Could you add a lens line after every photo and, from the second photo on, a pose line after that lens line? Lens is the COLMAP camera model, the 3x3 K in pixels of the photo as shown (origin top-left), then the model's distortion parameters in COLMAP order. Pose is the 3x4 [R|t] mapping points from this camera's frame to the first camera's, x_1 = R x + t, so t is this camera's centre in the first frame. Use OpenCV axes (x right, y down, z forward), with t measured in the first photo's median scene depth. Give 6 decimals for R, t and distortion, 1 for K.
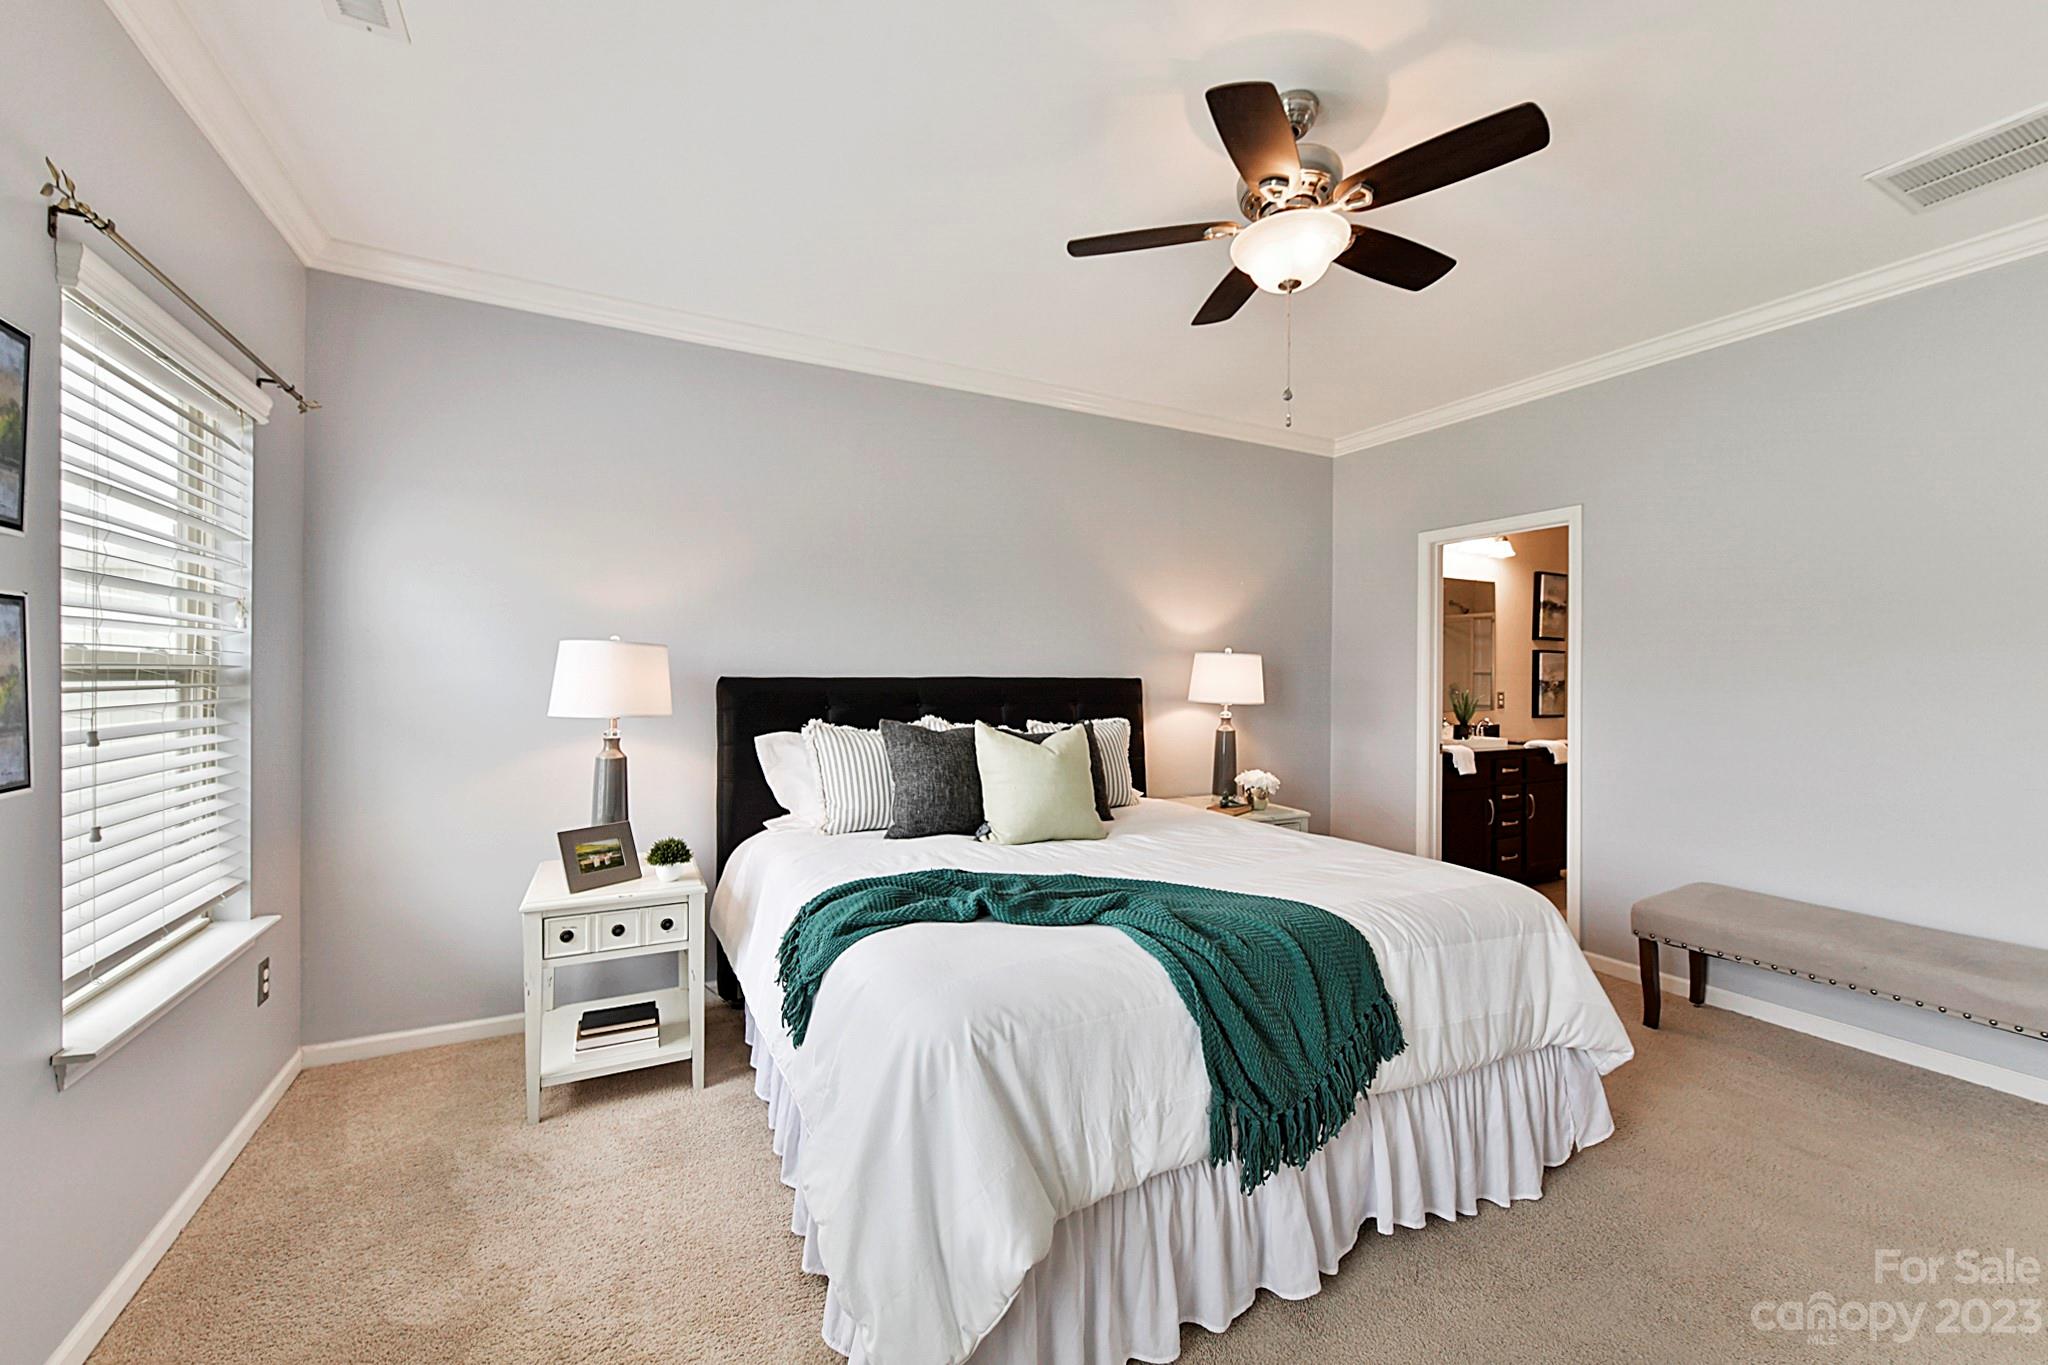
lens RADIAL K [[846.7, 0, 1024.0], [0, 846.7, 682.5], [0, 0, 1]] dist [0.054449, -0.000036]
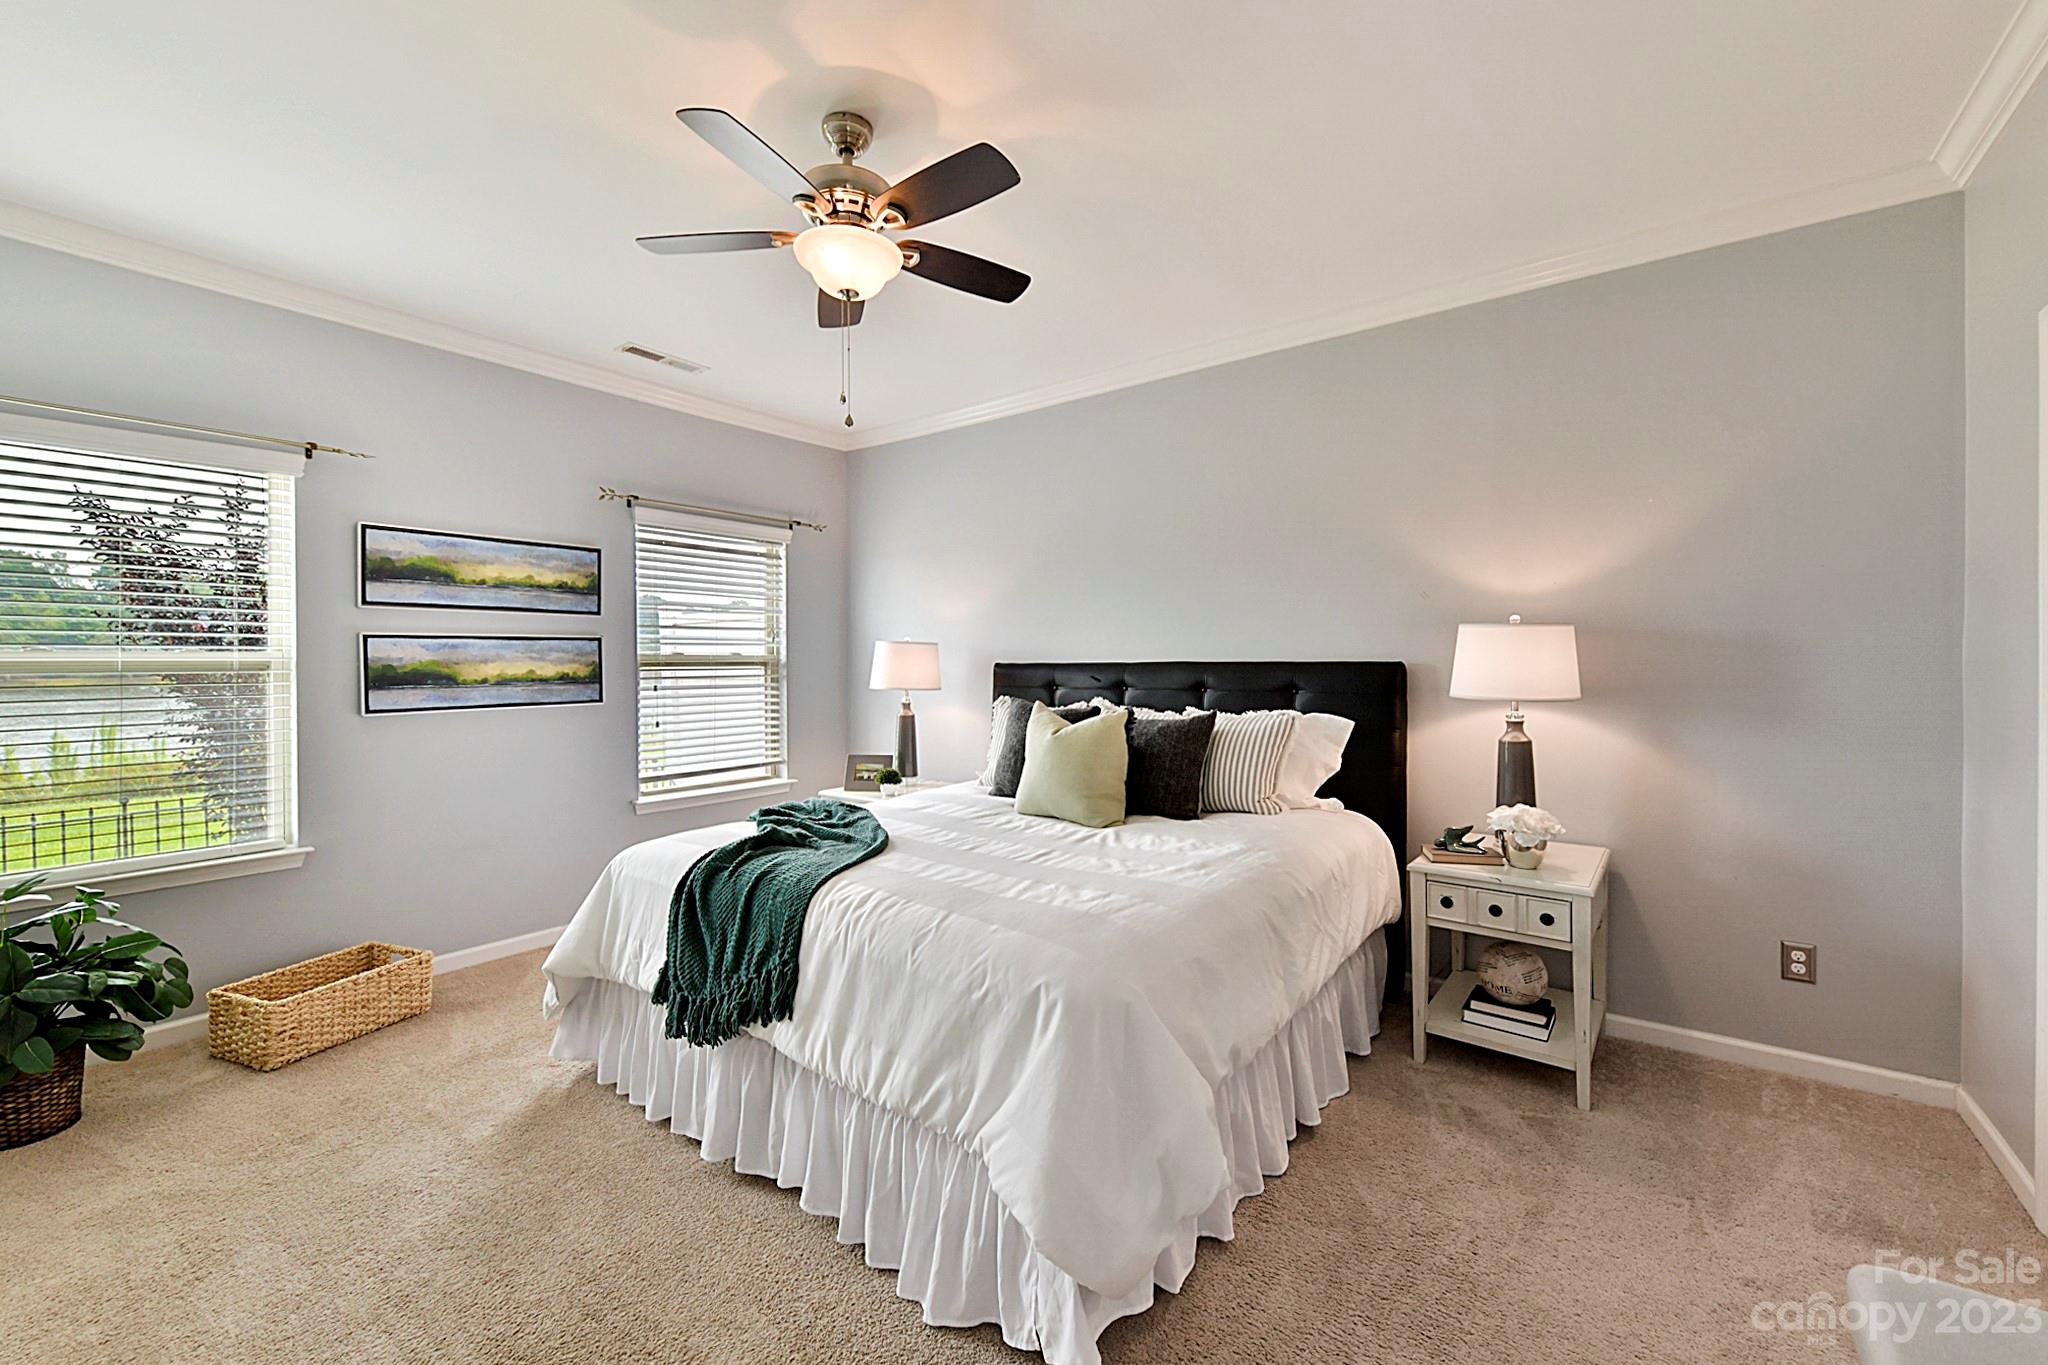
lens RADIAL K [[822.5, 0, 1028.4], [0, 822.5, 667.7], [0, 0, 1]] dist [-0.000731, -0.000085]
pose [[0.452333, 0.001096, -0.891848, 0.956146], [0.001895, 0.999996, 0.002190, -0.000874], [0.891847, -0.002681, 0.452329, 0.520492]]
